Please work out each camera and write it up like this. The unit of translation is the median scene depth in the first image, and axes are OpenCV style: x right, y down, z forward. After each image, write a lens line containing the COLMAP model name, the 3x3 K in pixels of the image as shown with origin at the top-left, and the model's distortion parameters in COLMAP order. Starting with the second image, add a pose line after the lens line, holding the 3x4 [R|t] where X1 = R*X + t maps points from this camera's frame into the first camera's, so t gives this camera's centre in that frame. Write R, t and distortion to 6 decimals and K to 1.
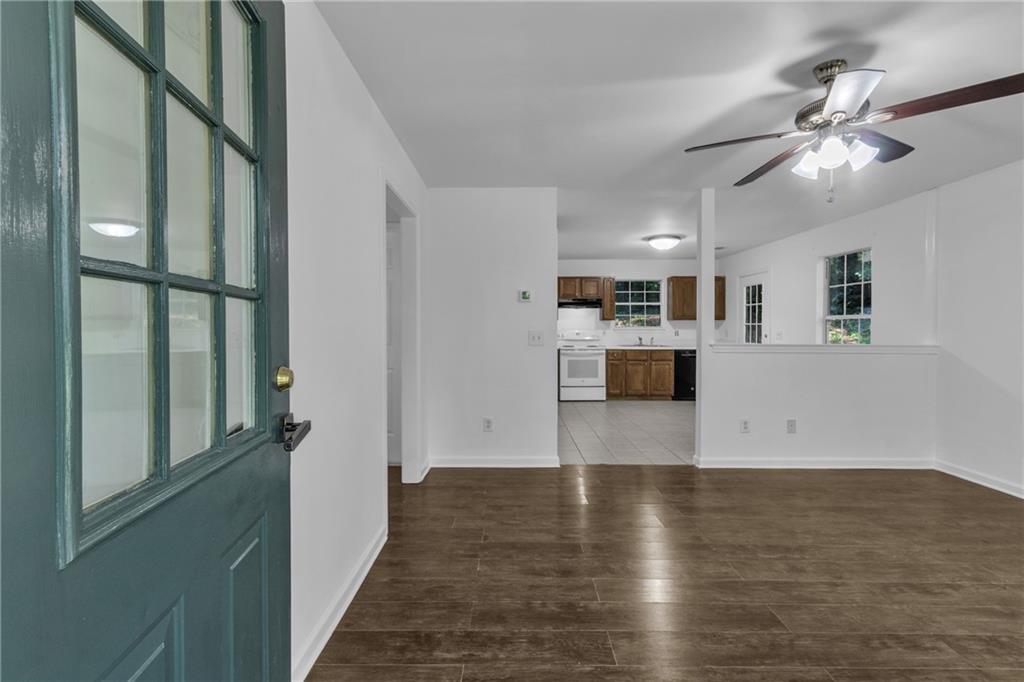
lens RADIAL K [[478.4, 0, 513.2], [0, 478.4, 336.5], [0, 0, 1]] dist [0.000366, 0.000960]
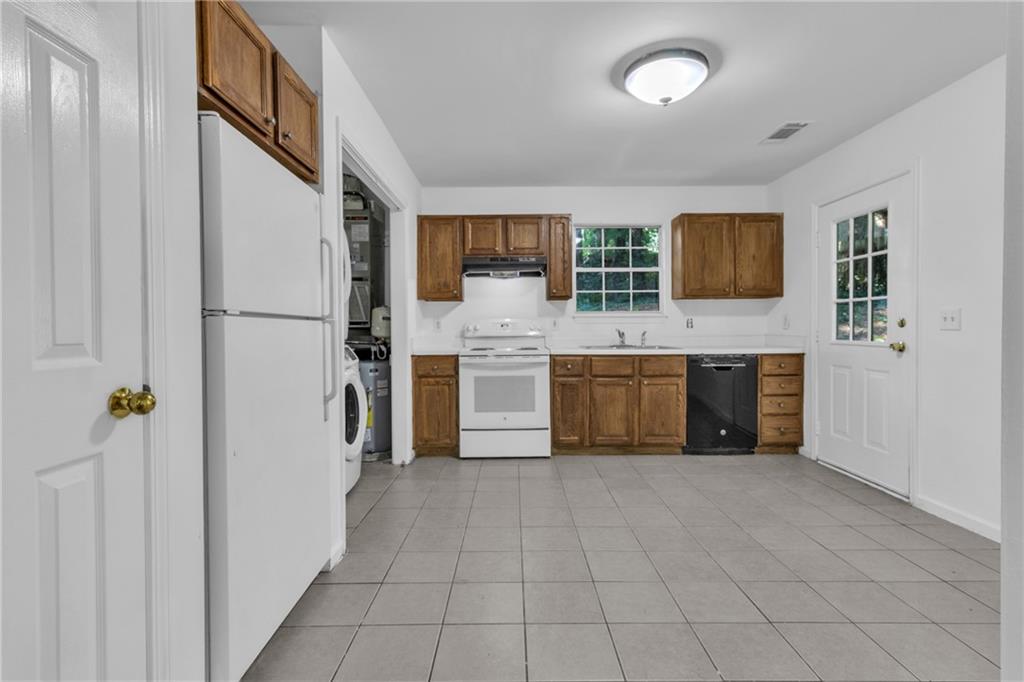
lens RADIAL K [[478.4, 0, 514.9], [0, 478.4, 339.5], [0, 0, 1]] dist [0.000366, 0.000960]
pose [[0.999984, -0.004308, 0.003686, 0.153507], [0.004311, 0.999990, -0.000790, 0.011130], [-0.003682, 0.000806, 0.999993, 0.495036]]
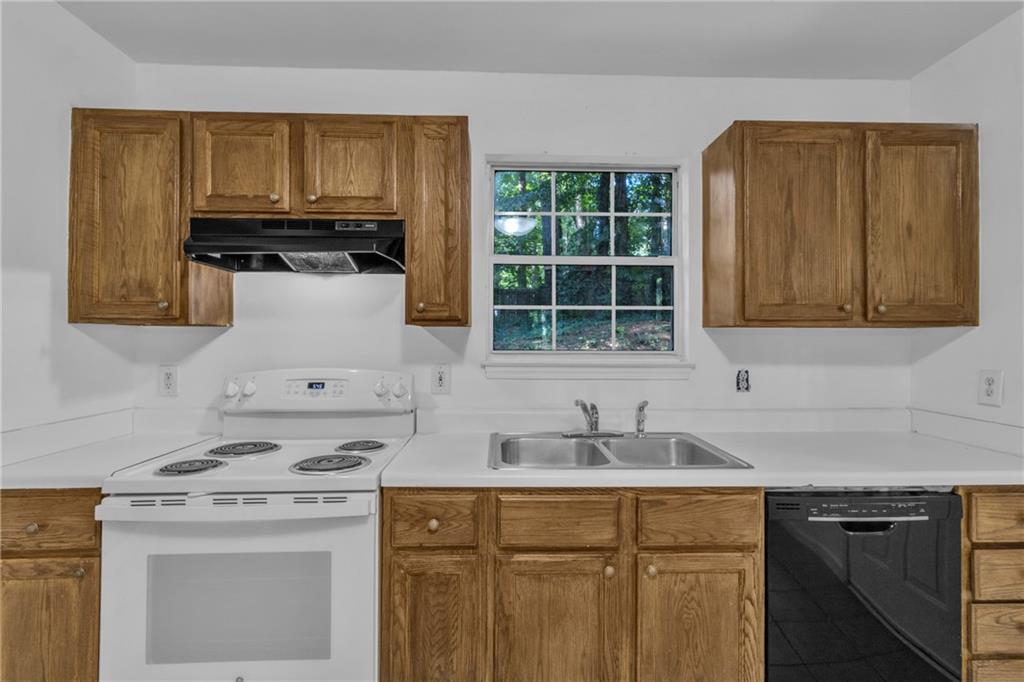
lens RADIAL K [[478.4, 0, 509.5], [0, 478.4, 341.2], [0, 0, 1]] dist [0.000366, 0.000960]
pose [[0.999611, 0.006024, 0.027232, 0.233721], [-0.005461, 0.999771, -0.020681, -0.023330], [-0.027350, 0.020524, 0.999415, 0.817350]]
